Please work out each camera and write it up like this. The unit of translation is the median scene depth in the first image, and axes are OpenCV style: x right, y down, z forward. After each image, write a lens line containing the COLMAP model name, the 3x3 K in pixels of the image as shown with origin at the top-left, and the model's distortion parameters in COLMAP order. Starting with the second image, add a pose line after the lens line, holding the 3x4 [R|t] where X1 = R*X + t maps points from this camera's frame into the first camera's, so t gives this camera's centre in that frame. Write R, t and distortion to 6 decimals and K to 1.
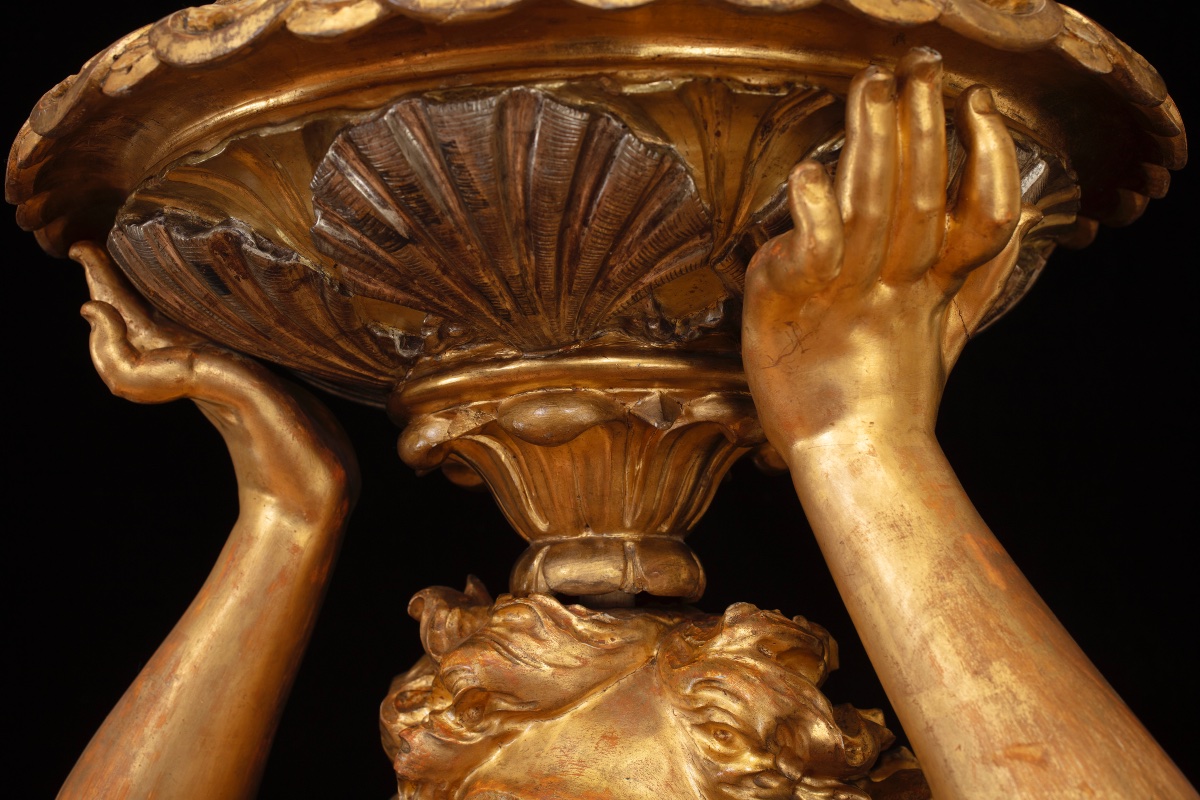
lens RADIAL K [[1790.8, 0, 600.0], [0, 1790.8, 400.0], [0, 0, 1]] dist [-0.032935, 0.064550]
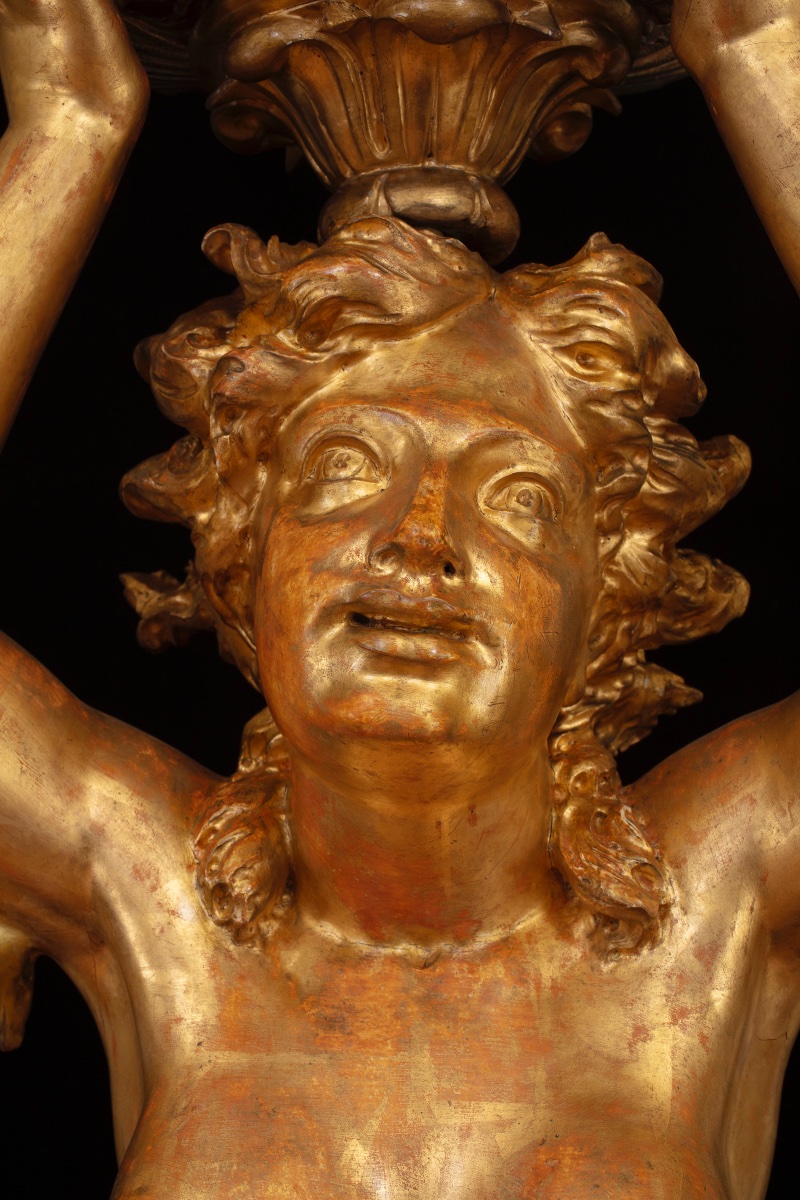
lens RADIAL K [[1790.8, 0, 400.0], [0, 1790.8, 600.0], [0, 0, 1]] dist [-0.032935, 0.064550]
pose [[0.925605, 0.042629, 0.376082, -0.395338], [-0.066833, 0.996432, 0.051543, 0.275366], [-0.372543, -0.072844, 0.925152, 0.102875]]
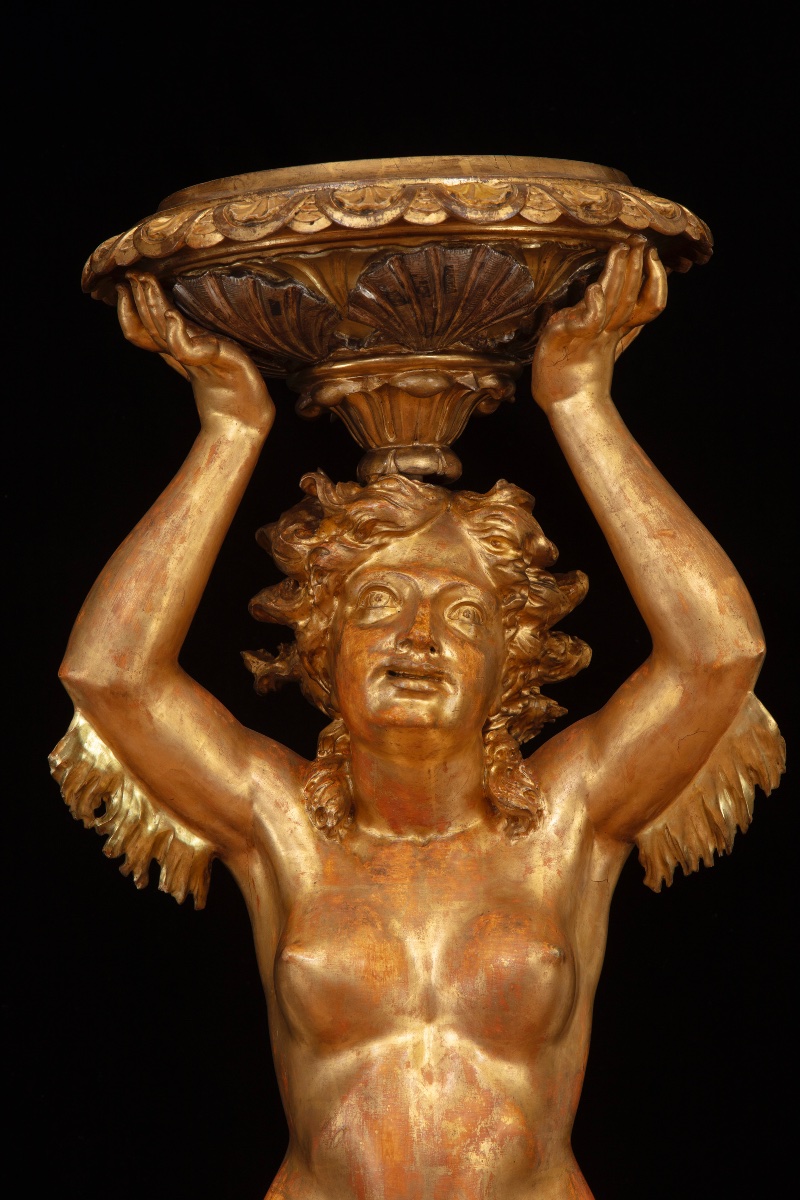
lens RADIAL K [[6706.8, 0, 399.9], [0, 6706.8, 625.1], [0, 0, 1]] dist [1.682380, -5.967722]
pose [[0.908106, 0.020367, 0.418244, -3.201923], [-0.046186, 0.997594, 0.051701, -0.108683], [-0.416185, -0.066267, 0.906862, -5.849247]]
